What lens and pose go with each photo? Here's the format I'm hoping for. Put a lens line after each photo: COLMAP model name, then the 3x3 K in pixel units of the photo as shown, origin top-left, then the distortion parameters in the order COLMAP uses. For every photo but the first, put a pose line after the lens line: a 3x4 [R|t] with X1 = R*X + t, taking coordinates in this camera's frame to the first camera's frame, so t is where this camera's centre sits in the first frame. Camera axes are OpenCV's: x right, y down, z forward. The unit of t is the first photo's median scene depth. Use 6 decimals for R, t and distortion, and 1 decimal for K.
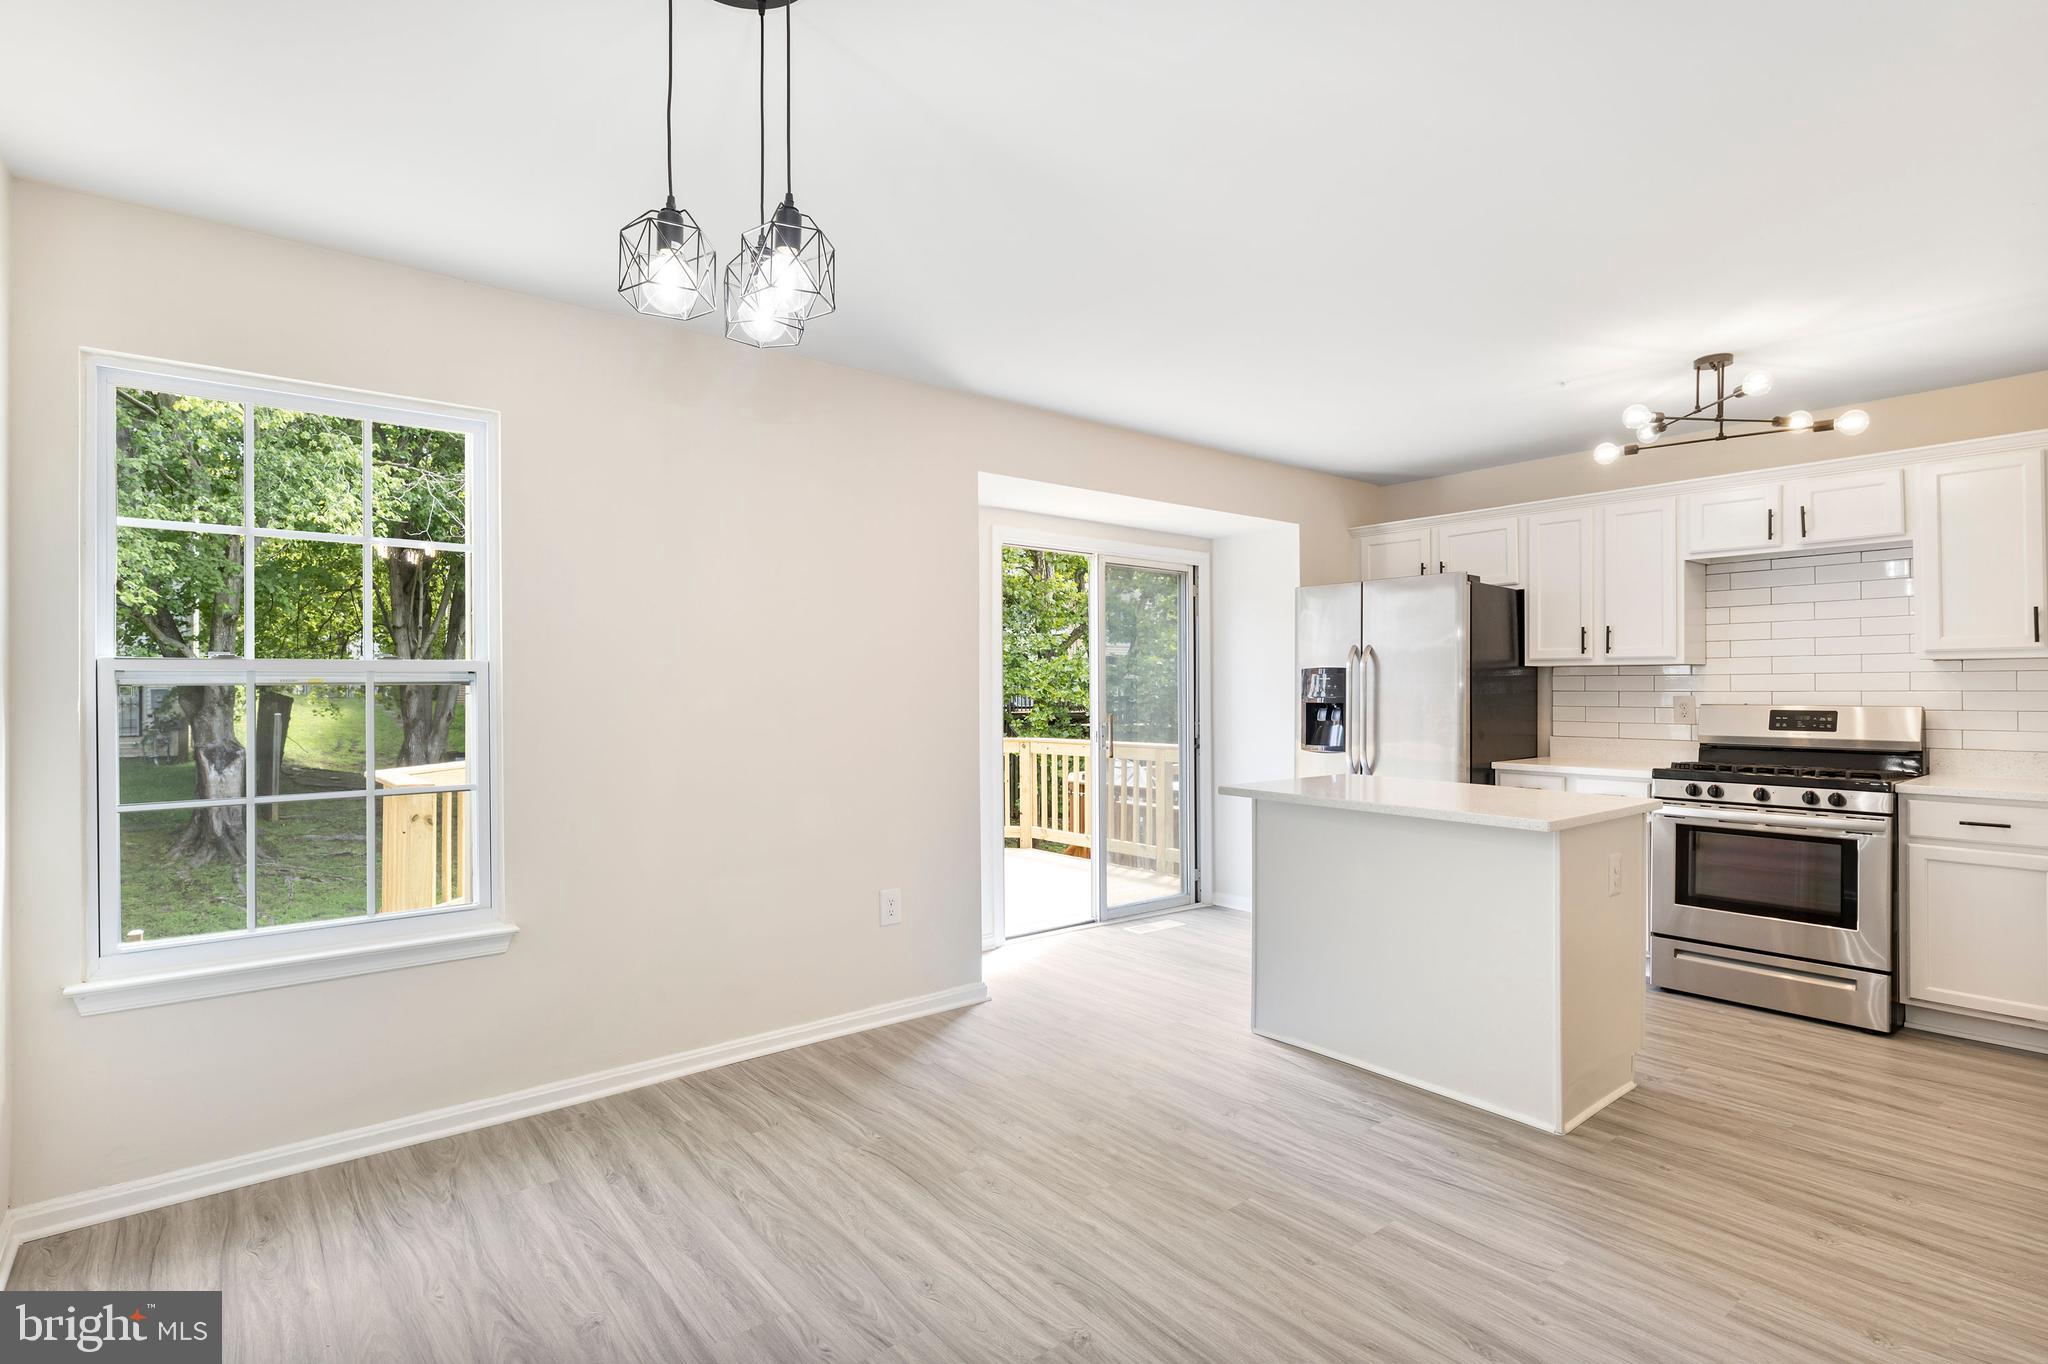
lens RADIAL K [[997.4, 0, 1018.9], [0, 997.4, 687.0], [0, 0, 1]] dist [0.004539, 0.000955]
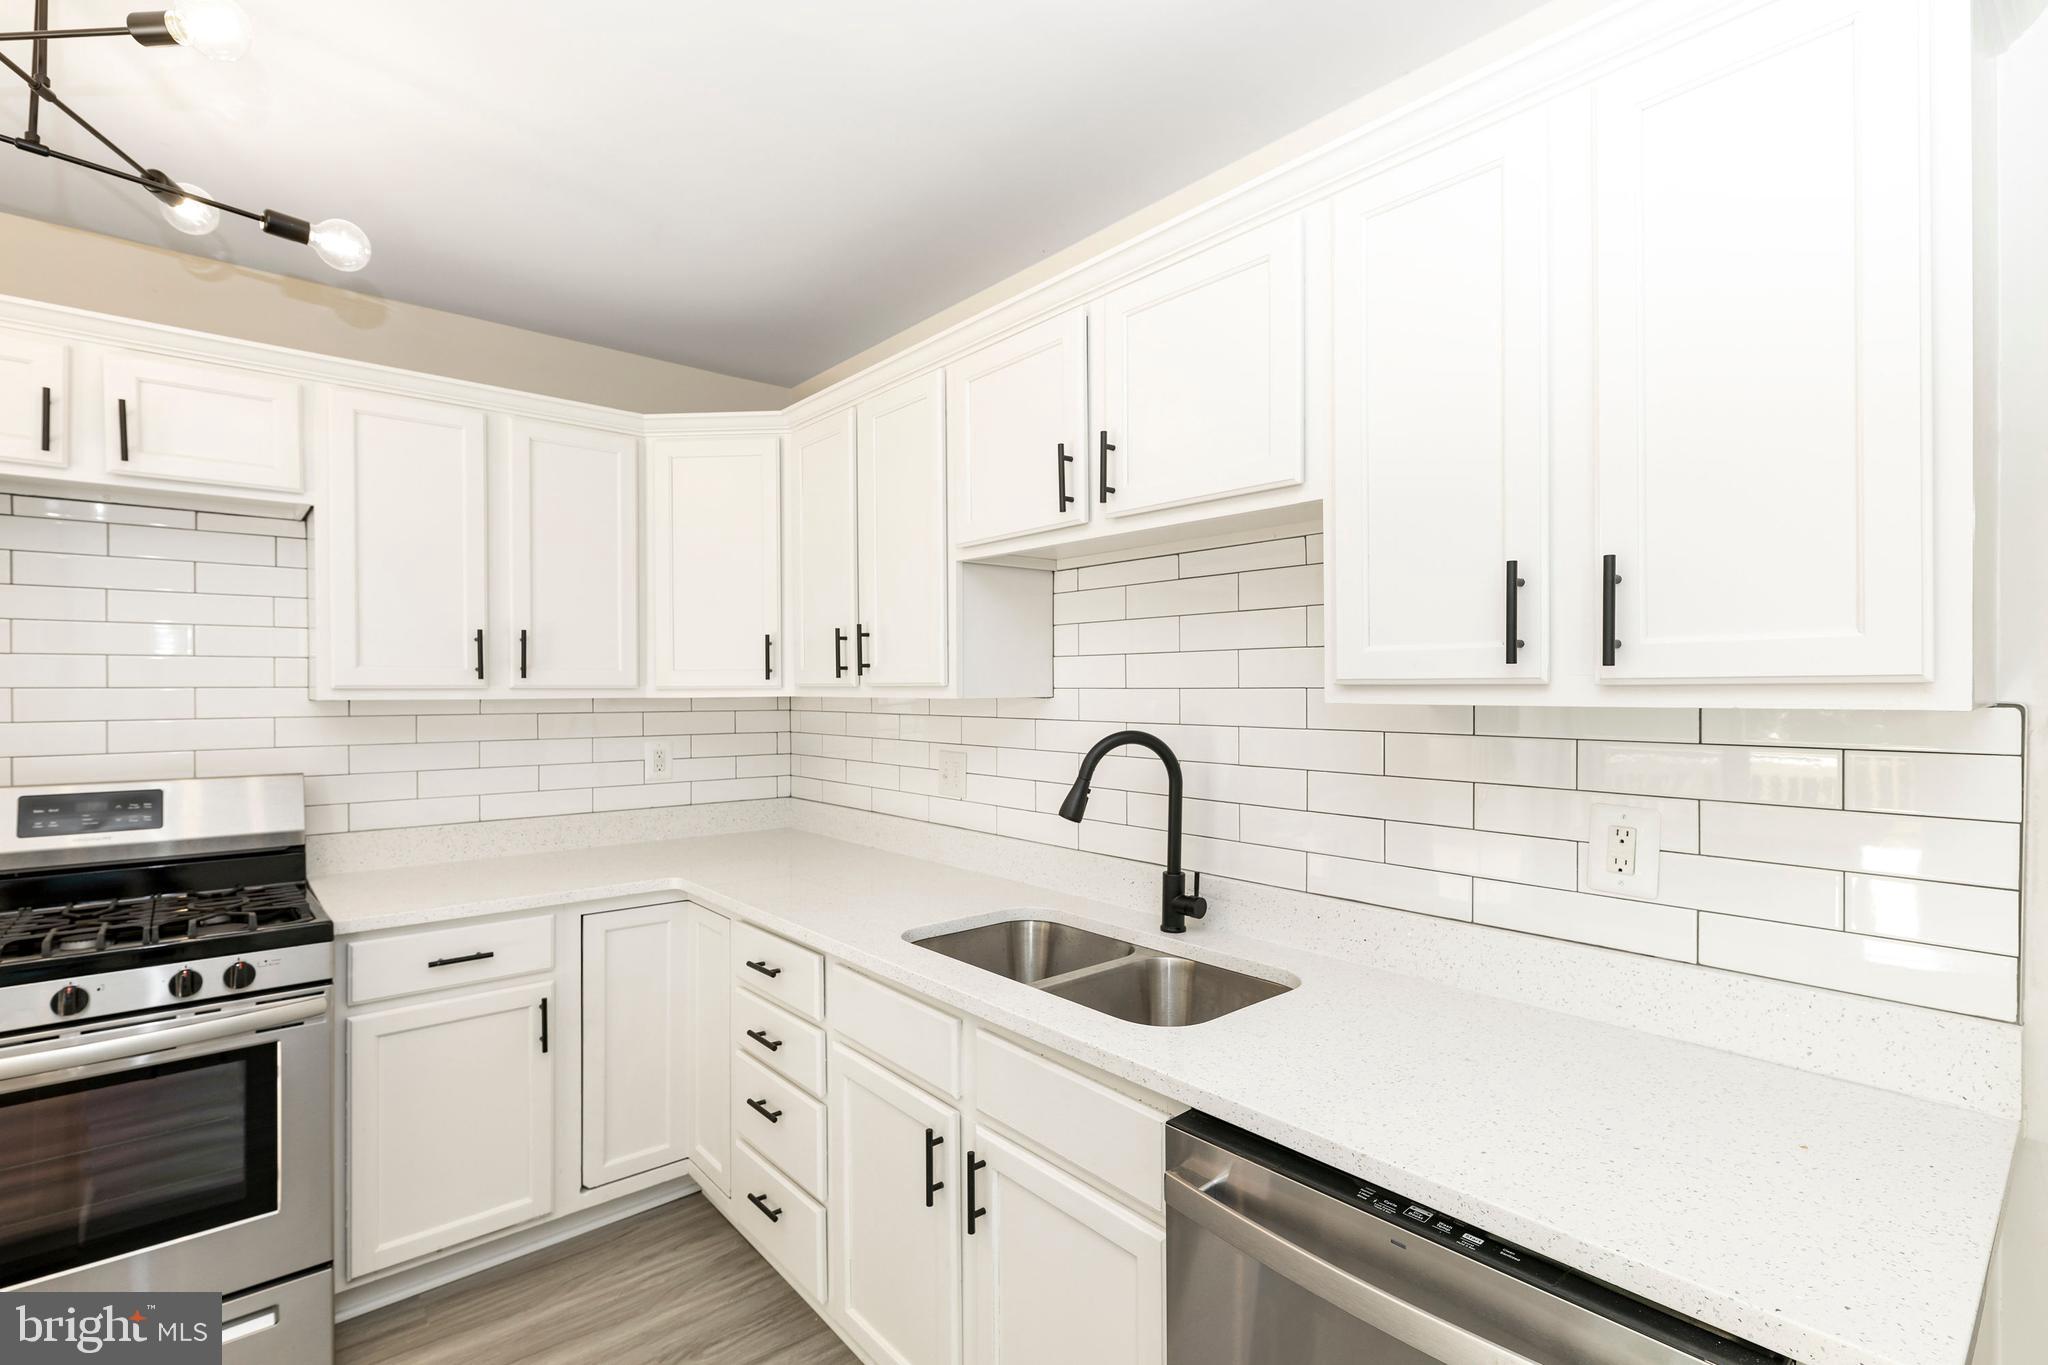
lens RADIAL K [[962.7, 0, 1023.5], [0, 962.7, 688.0], [0, 0, 1]] dist [-0.004461, 0.000718]
pose [[-0.032040, 0.005017, 0.999474, 0.276363], [0.000217, 0.999987, -0.005012, -0.030123], [-0.999487, 0.000057, -0.032041, 0.550257]]
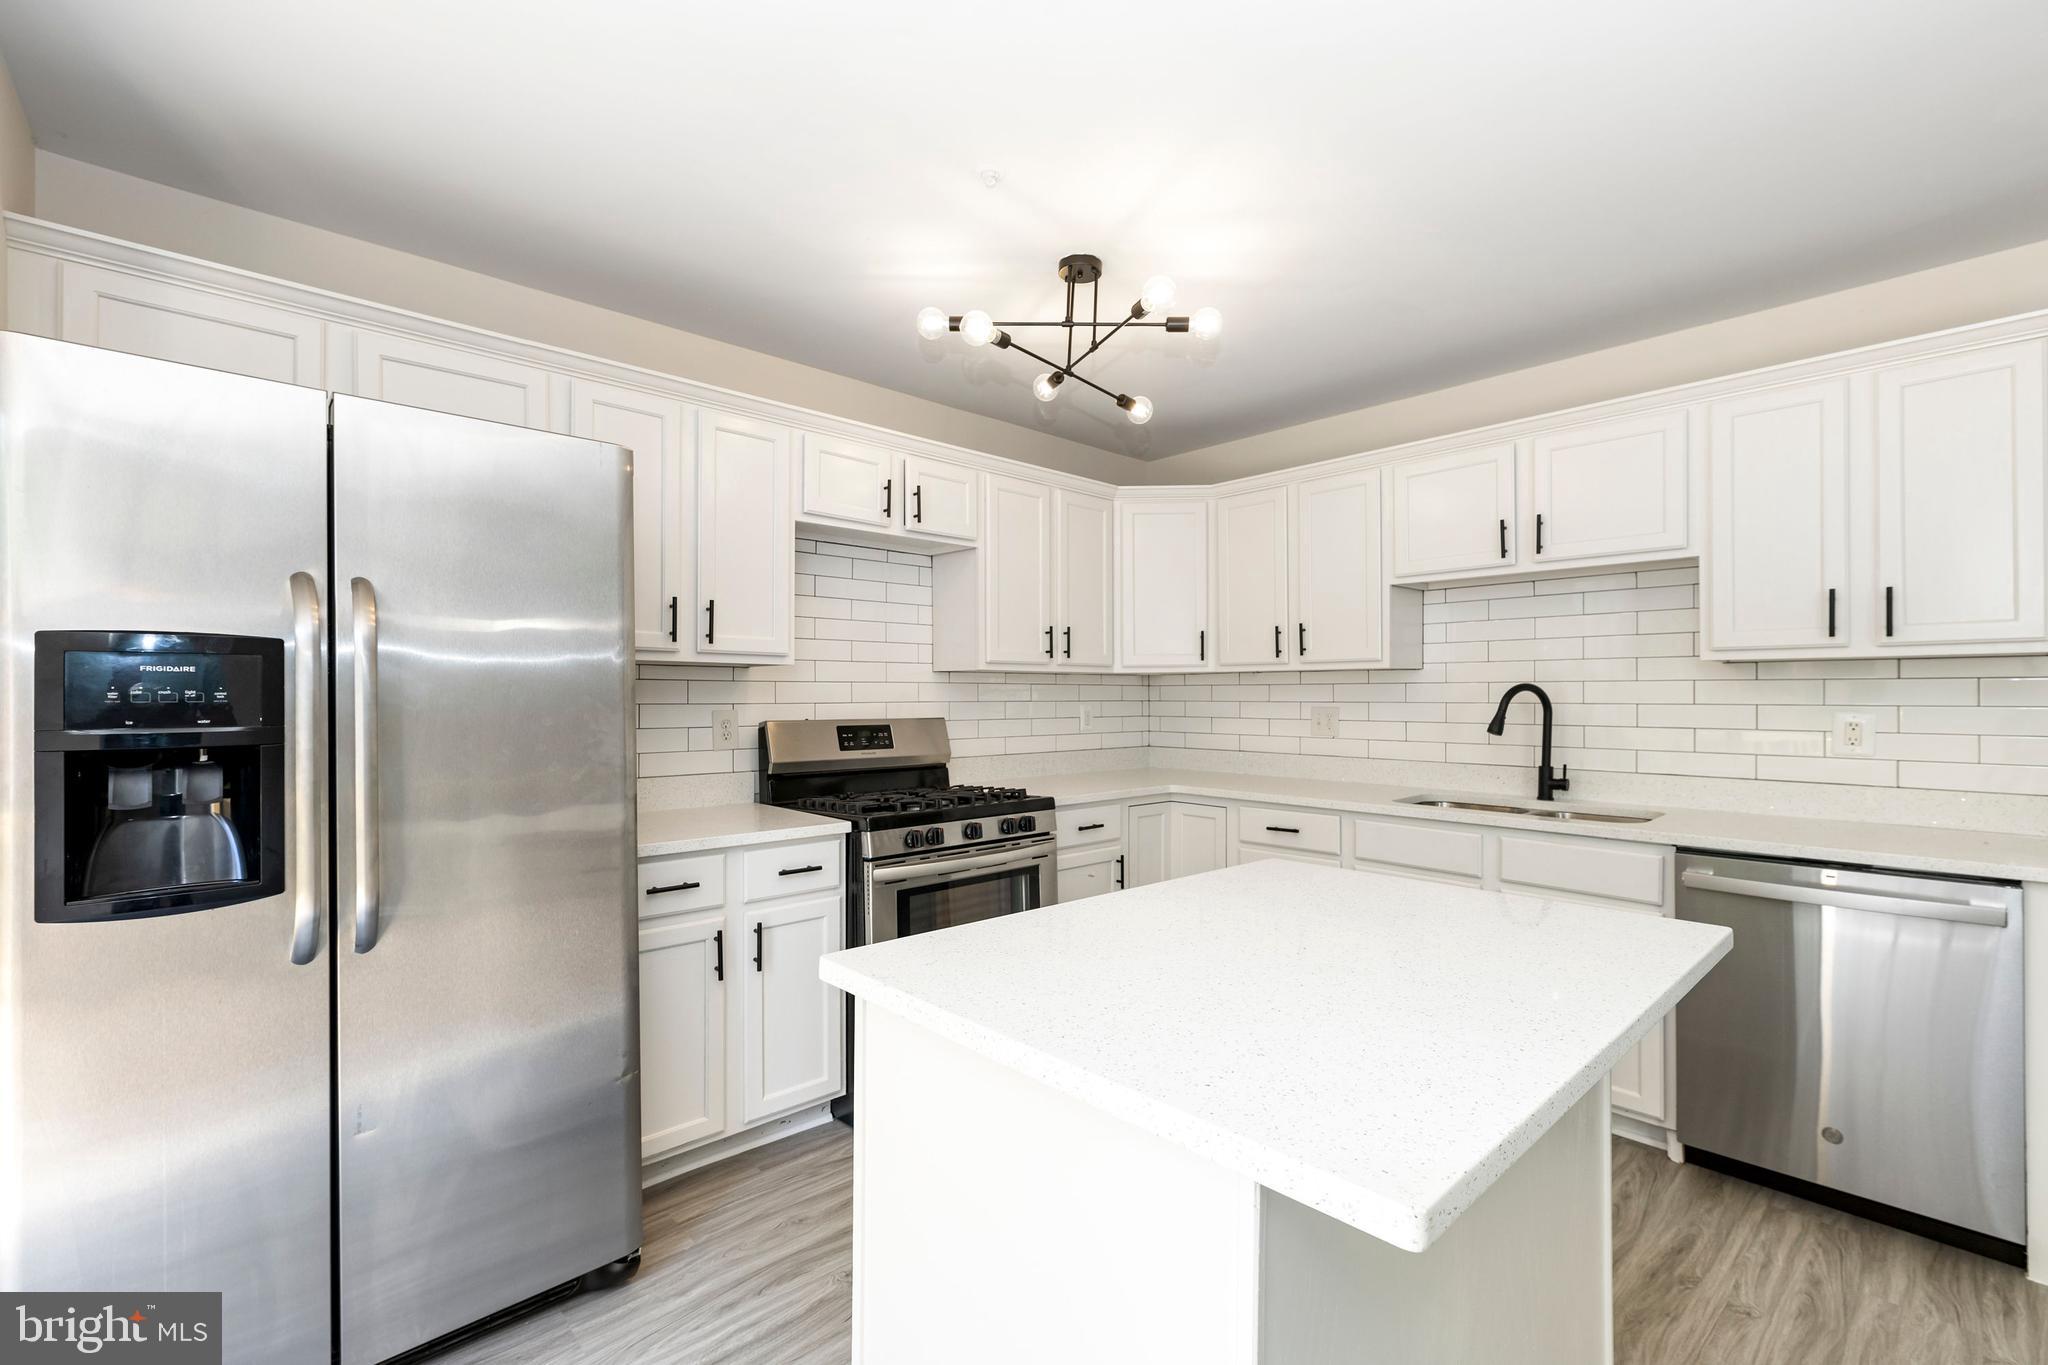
lens RADIAL K [[894.4, 0, 1021.2], [0, 894.4, 687.5], [0, 0, 1]] dist [0.002602, -0.000065]
pose [[-0.065023, 0.012961, 0.997800, 0.017664], [0.000479, 0.999916, -0.012957, 0.001274], [-0.997884, -0.000364, -0.065023, 0.954183]]
